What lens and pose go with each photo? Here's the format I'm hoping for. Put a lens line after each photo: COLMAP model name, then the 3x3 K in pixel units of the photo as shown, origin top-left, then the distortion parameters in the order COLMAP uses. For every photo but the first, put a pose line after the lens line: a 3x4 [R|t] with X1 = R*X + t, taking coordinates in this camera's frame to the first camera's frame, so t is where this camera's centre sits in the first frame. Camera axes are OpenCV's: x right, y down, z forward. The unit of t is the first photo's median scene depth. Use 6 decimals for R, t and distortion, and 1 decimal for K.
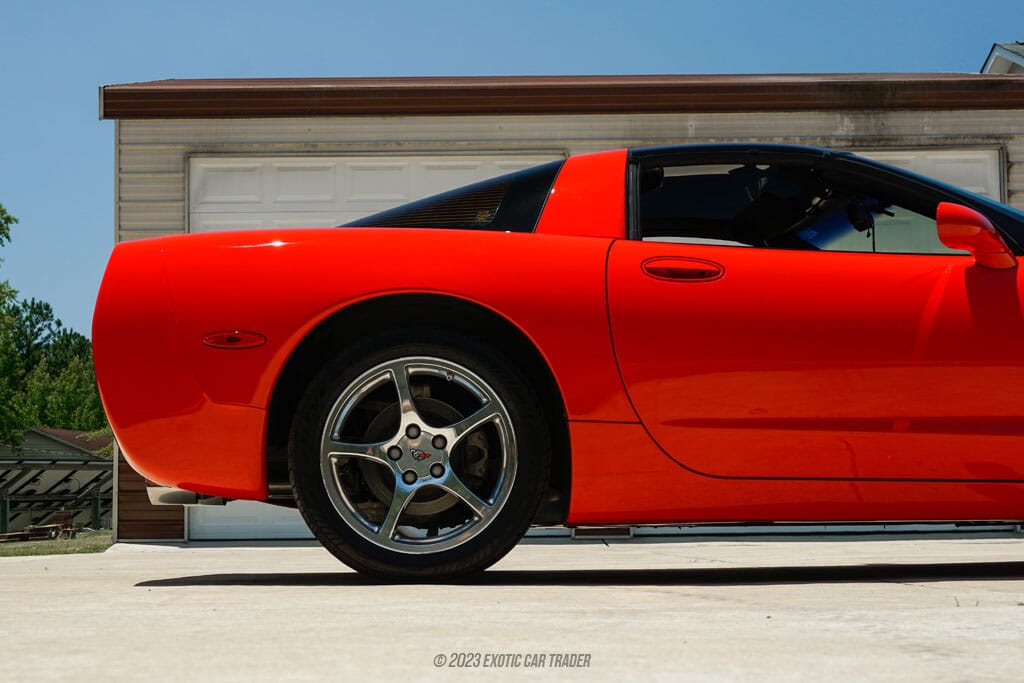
lens RADIAL K [[1413.7, 0, 510.9], [0, 1413.7, 345.4], [0, 0, 1]] dist [-0.004493, 0.000000]
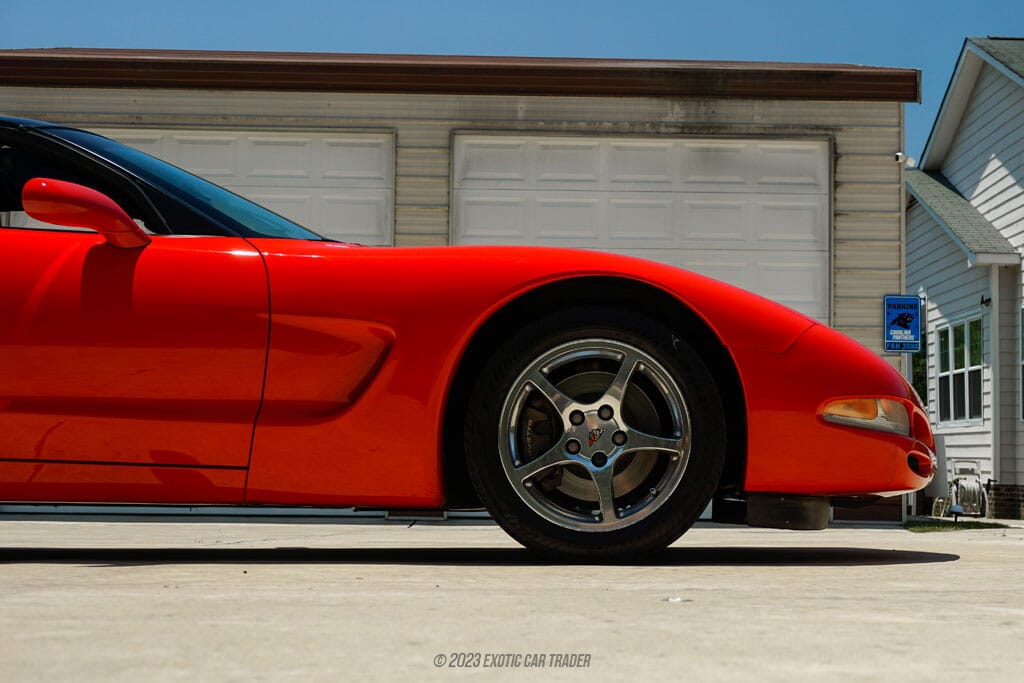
lens RADIAL K [[1413.7, 0, 514.4], [0, 1413.7, 338.7], [0, 0, 1]] dist [-0.004493, 0.000000]
pose [[0.999486, 0.024934, 0.020145, 0.107007], [-0.025107, 0.999650, 0.008364, -0.001111], [-0.019929, -0.008866, 0.999762, 0.002053]]
